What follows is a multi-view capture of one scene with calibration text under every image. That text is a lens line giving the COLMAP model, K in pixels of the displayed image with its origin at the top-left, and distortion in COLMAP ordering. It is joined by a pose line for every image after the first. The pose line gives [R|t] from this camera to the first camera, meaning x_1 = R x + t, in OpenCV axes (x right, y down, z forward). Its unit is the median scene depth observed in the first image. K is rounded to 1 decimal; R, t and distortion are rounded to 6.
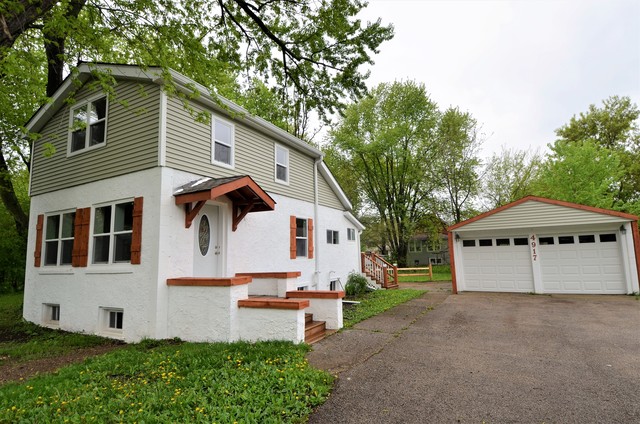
lens RADIAL K [[332.0, 0, 320.0], [0, 332.0, 212.0], [0, 0, 1]] dist [0.047841, -0.052940]
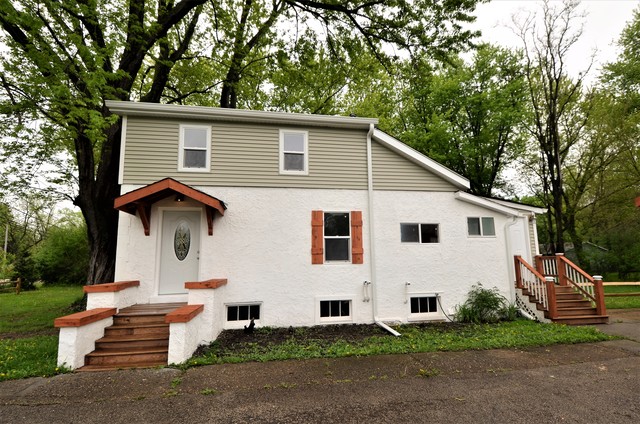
lens RADIAL K [[332.0, 0, 320.0], [0, 332.0, 212.0], [0, 0, 1]] dist [0.047841, -0.052940]
pose [[0.635057, -0.124481, -0.762370, 0.492858], [0.105558, 0.991657, -0.073989, 0.069375], [0.765219, -0.033487, 0.642898, 0.453291]]
